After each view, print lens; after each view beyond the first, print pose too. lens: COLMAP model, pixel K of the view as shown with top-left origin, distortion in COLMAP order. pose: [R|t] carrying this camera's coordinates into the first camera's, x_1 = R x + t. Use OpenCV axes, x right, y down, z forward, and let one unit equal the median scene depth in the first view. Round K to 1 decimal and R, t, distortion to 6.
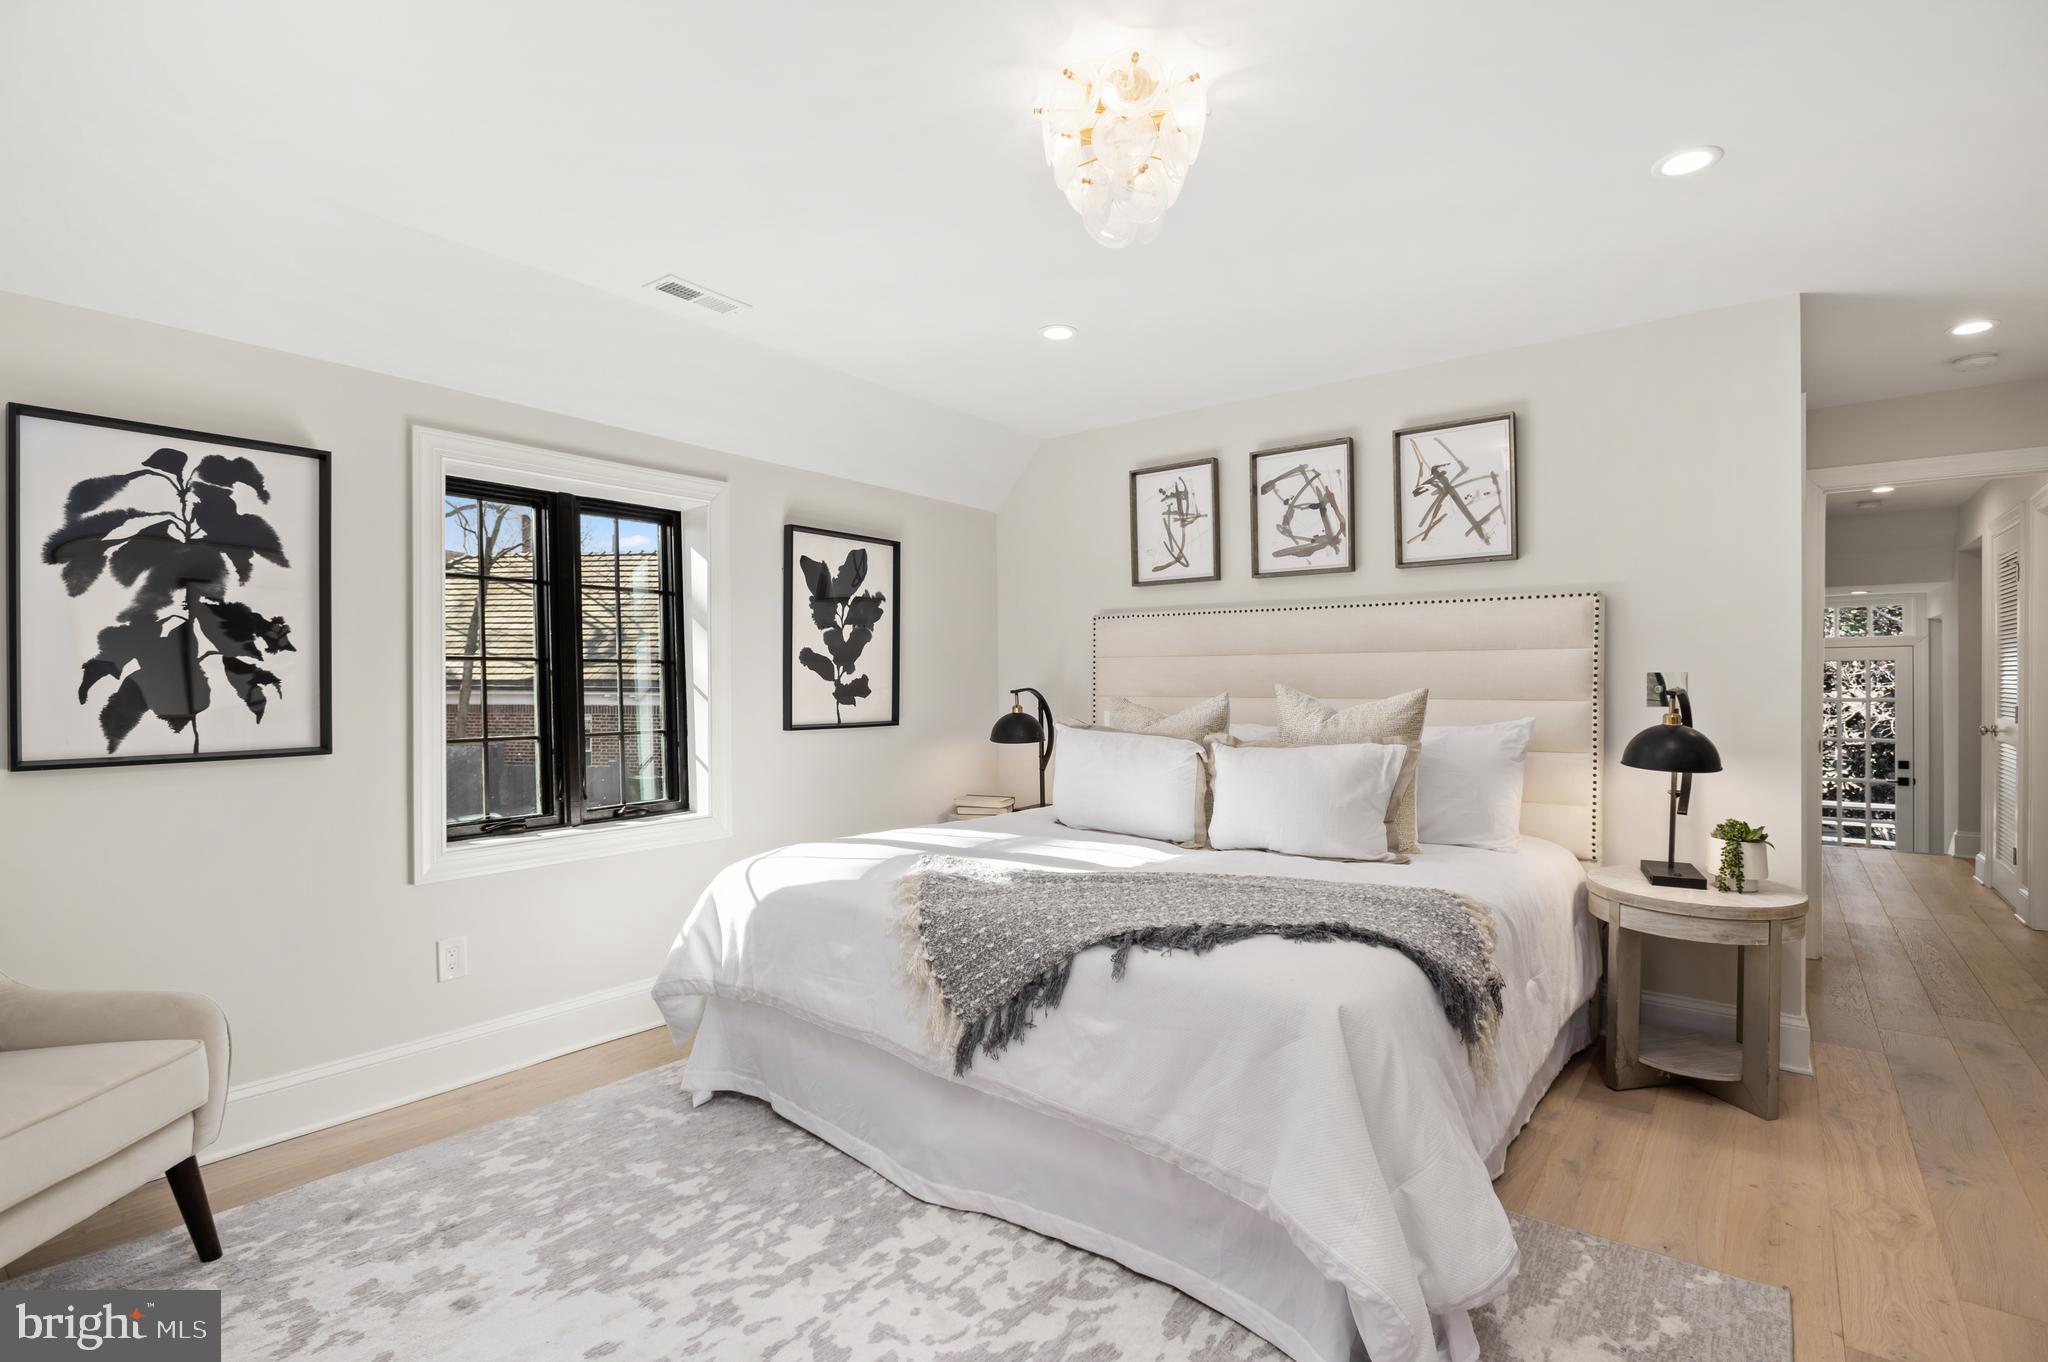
lens RADIAL K [[976.0, 0, 1029.0], [0, 976.0, 686.1], [0, 0, 1]] dist [-0.015894, 0.000307]
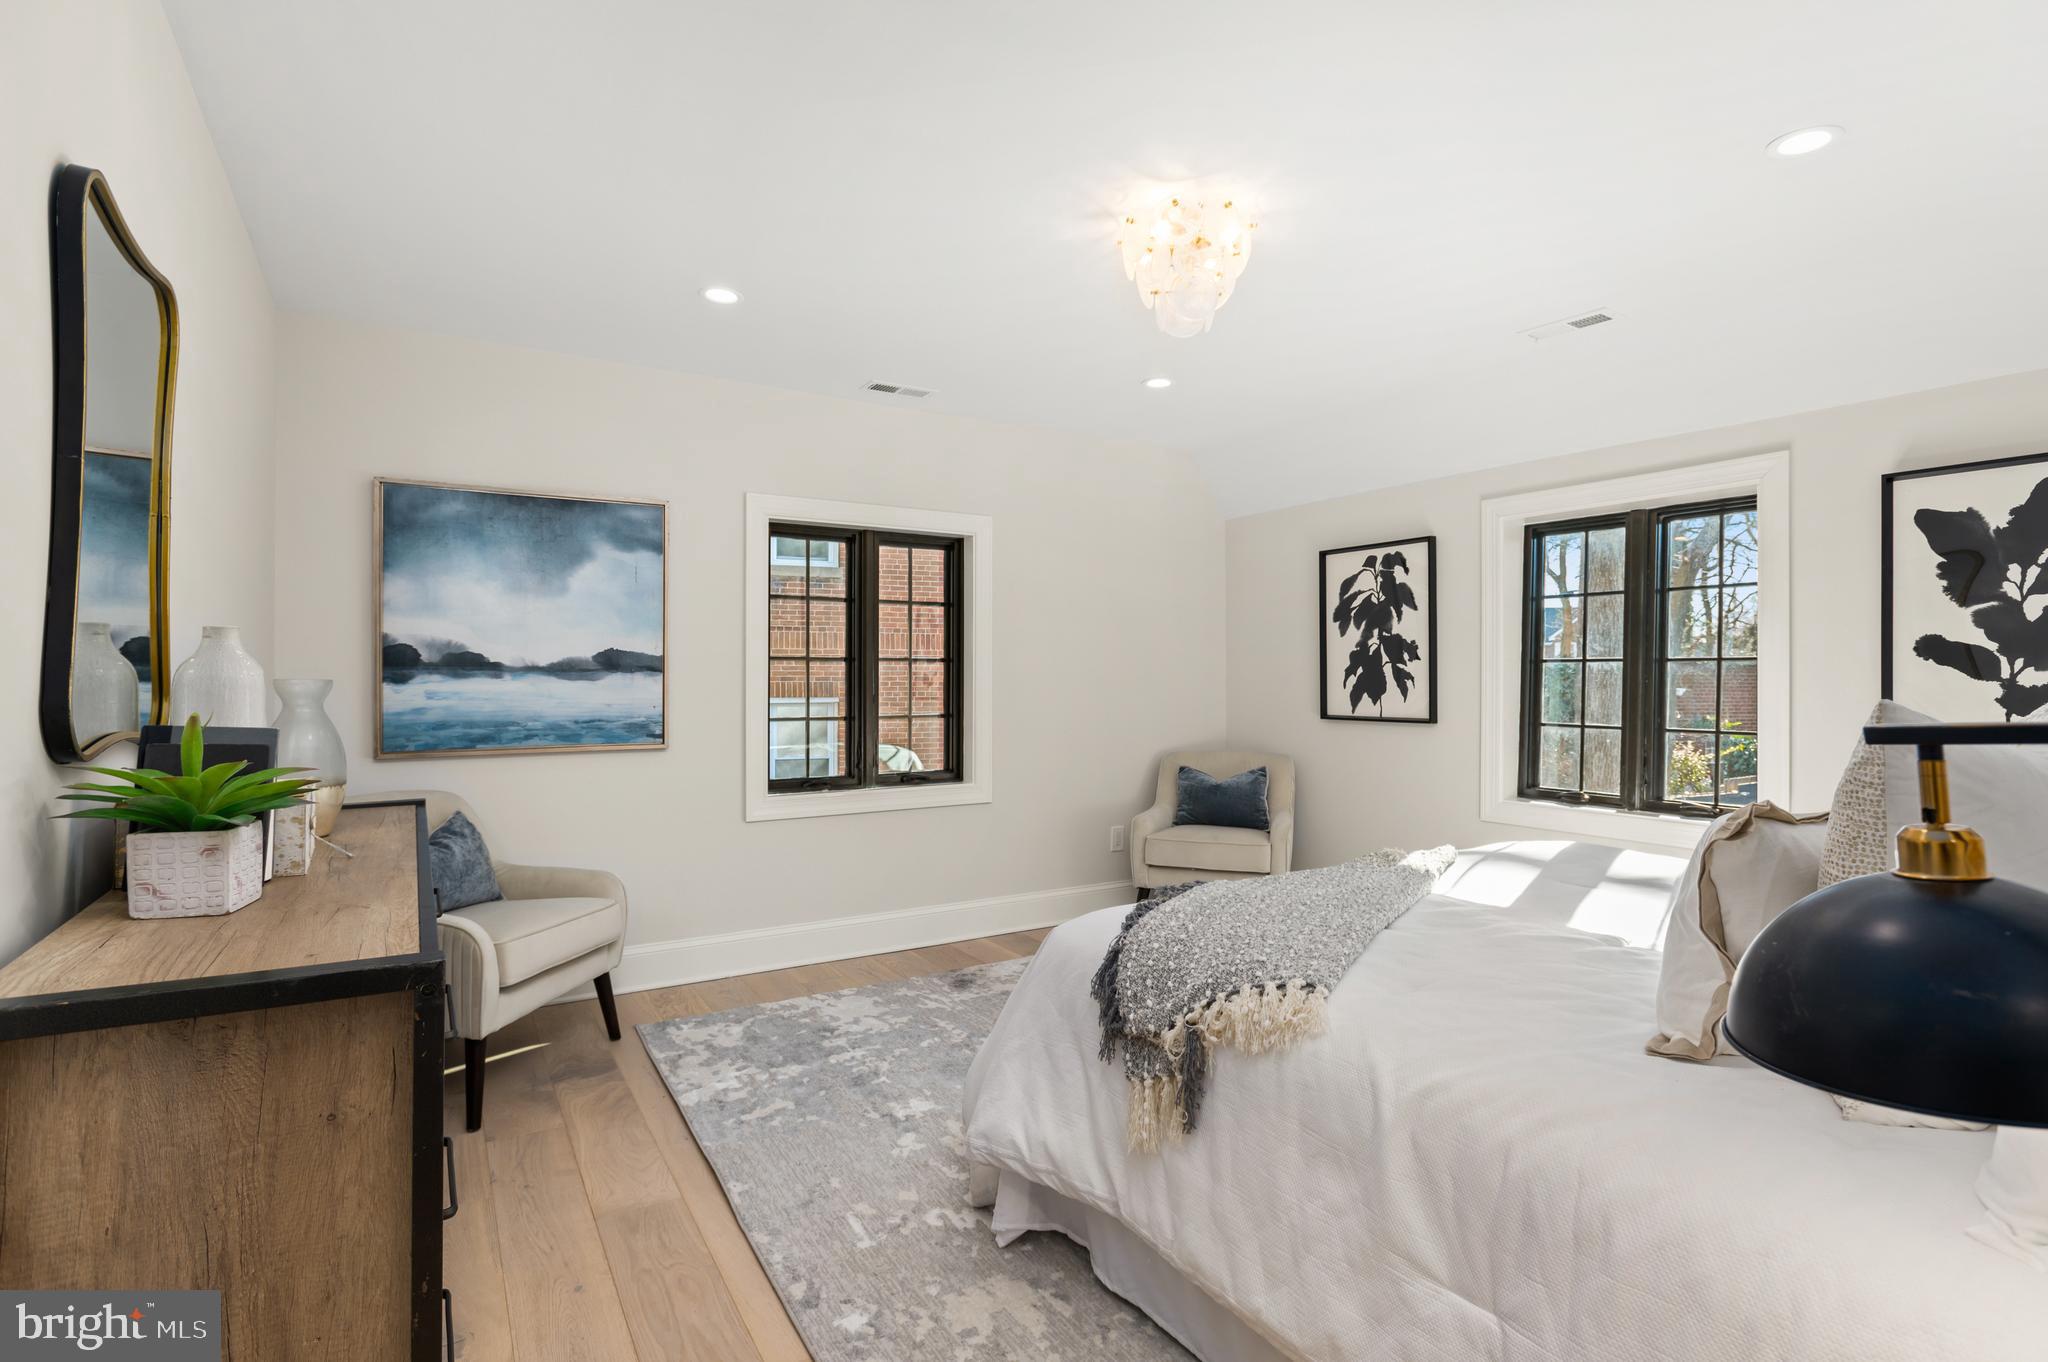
lens RADIAL K [[976.0, 0, 1027.9], [0, 976.0, 680.0], [0, 0, 1]] dist [-0.015894, 0.000307]
pose [[-0.361048, 0.010348, -0.932490, 1.084196], [-0.000843, 0.999934, 0.011423, -0.021320], [0.932547, 0.004910, -0.361016, 1.009639]]
